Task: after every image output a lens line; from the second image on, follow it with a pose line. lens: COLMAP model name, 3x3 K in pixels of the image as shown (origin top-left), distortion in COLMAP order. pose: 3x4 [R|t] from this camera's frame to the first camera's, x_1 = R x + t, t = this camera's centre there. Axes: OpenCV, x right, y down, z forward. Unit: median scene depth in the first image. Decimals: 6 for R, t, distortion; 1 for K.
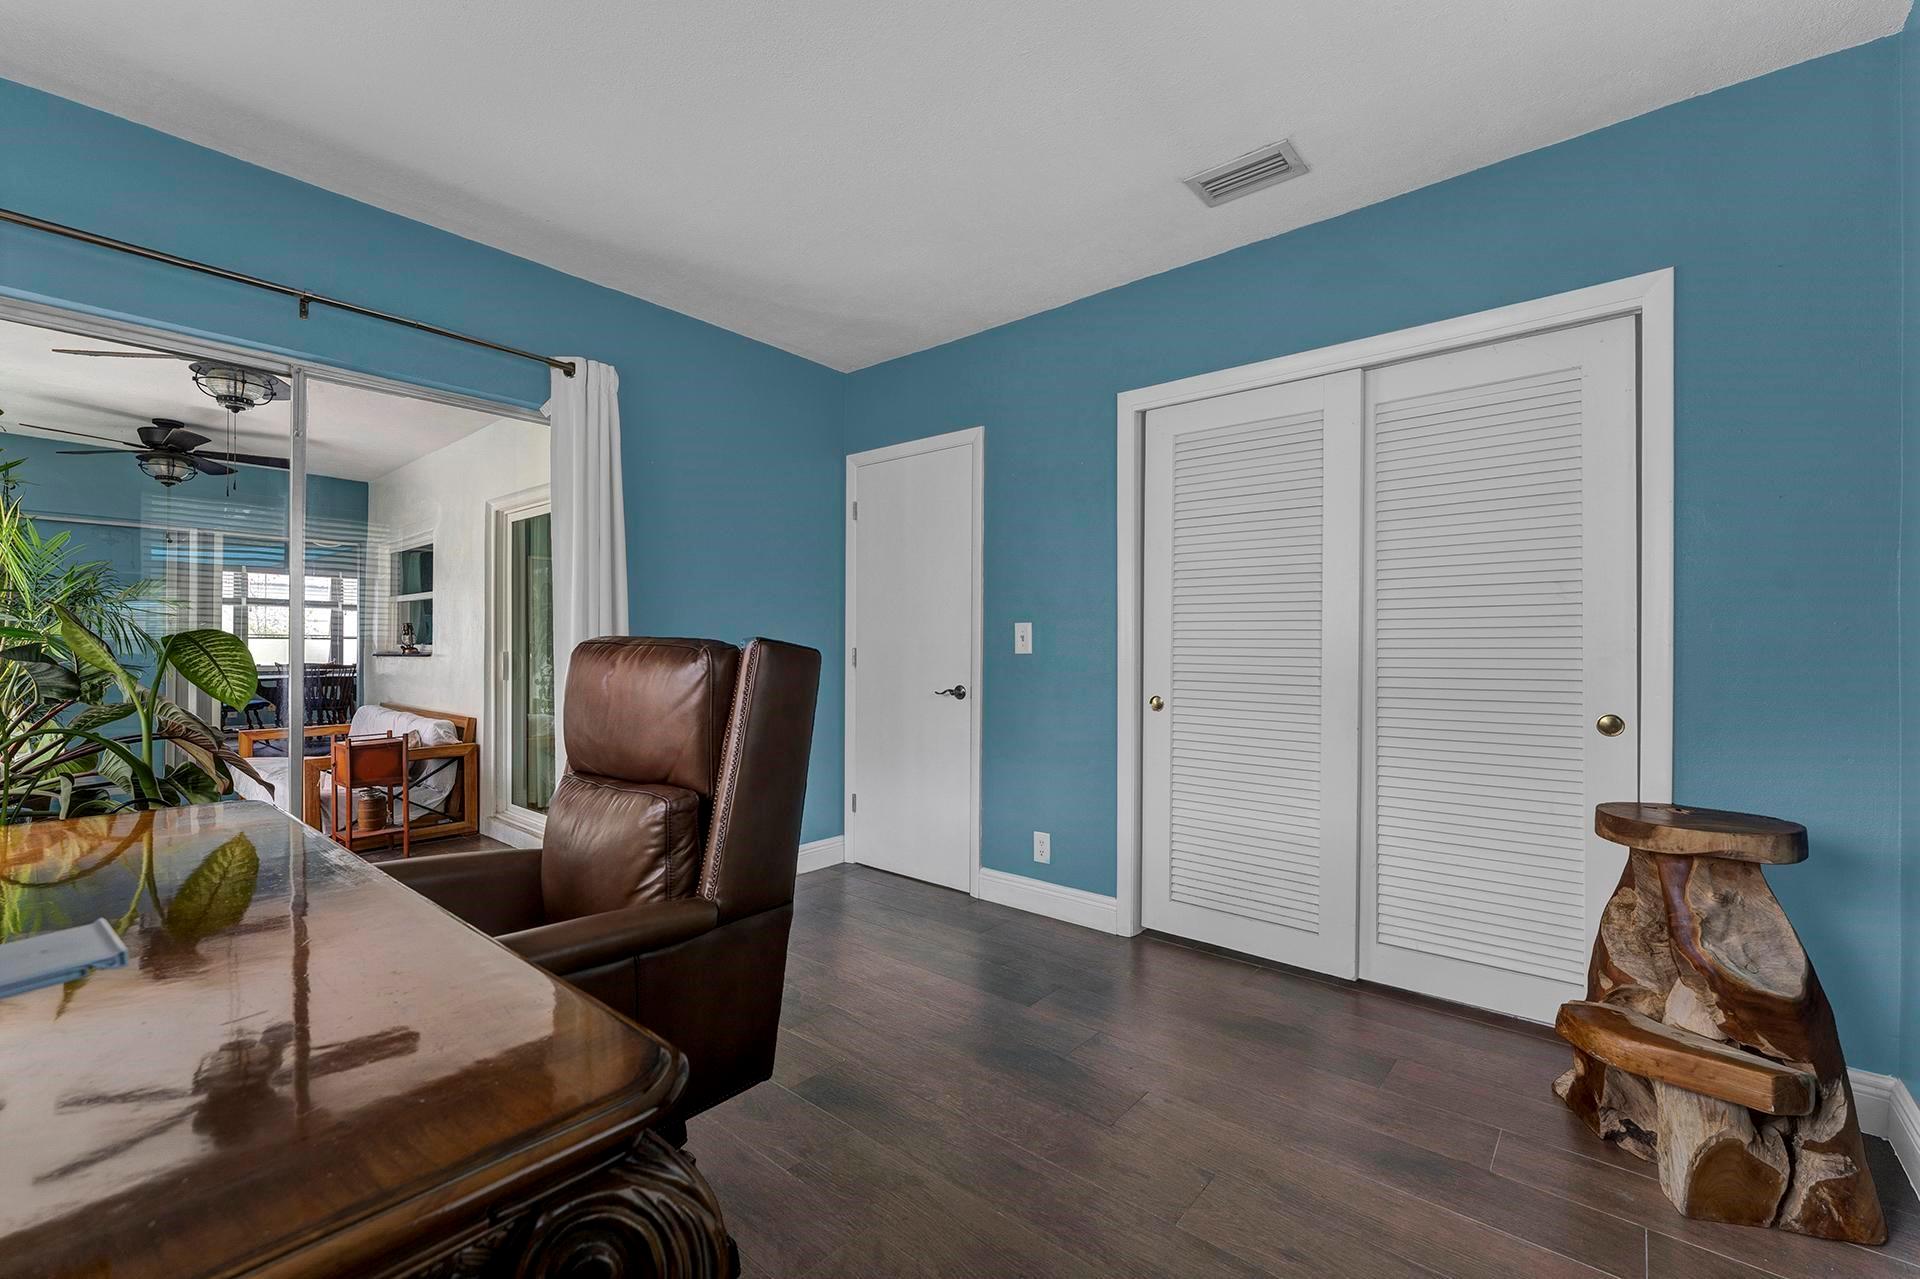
lens RADIAL K [[802.1, 0, 959.8], [0, 802.1, 632.4], [0, 0, 1]] dist [-0.006674, 0.000639]
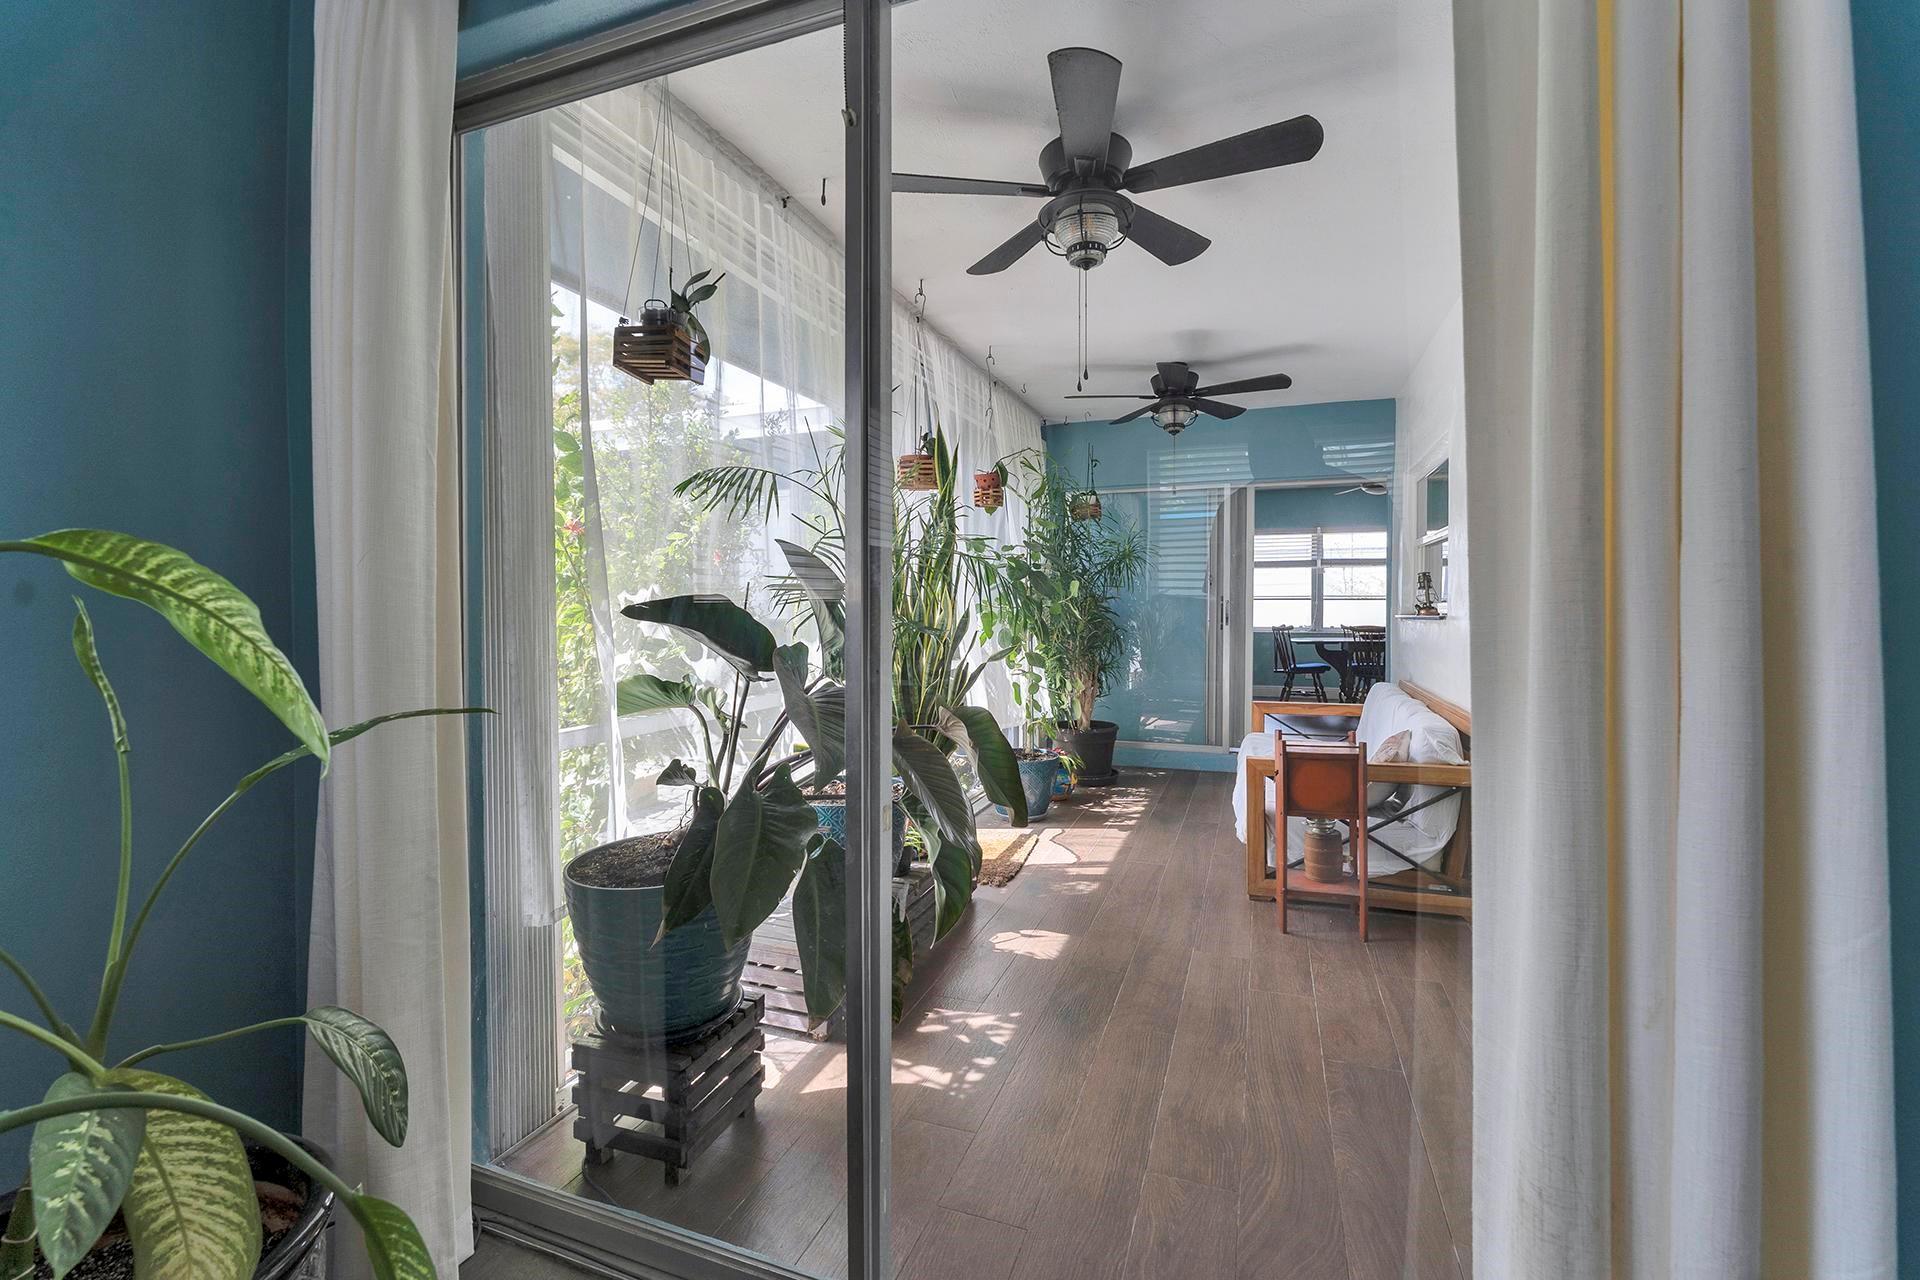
lens RADIAL K [[802.1, 0, 959.8], [0, 802.1, 632.9], [0, 0, 1]] dist [-0.006674, 0.000639]
pose [[0.331549, 0.023363, -0.943149, -0.190588], [0.020950, 0.999264, 0.032118, 0.012835], [0.943205, -0.030408, 0.330815, 0.454391]]
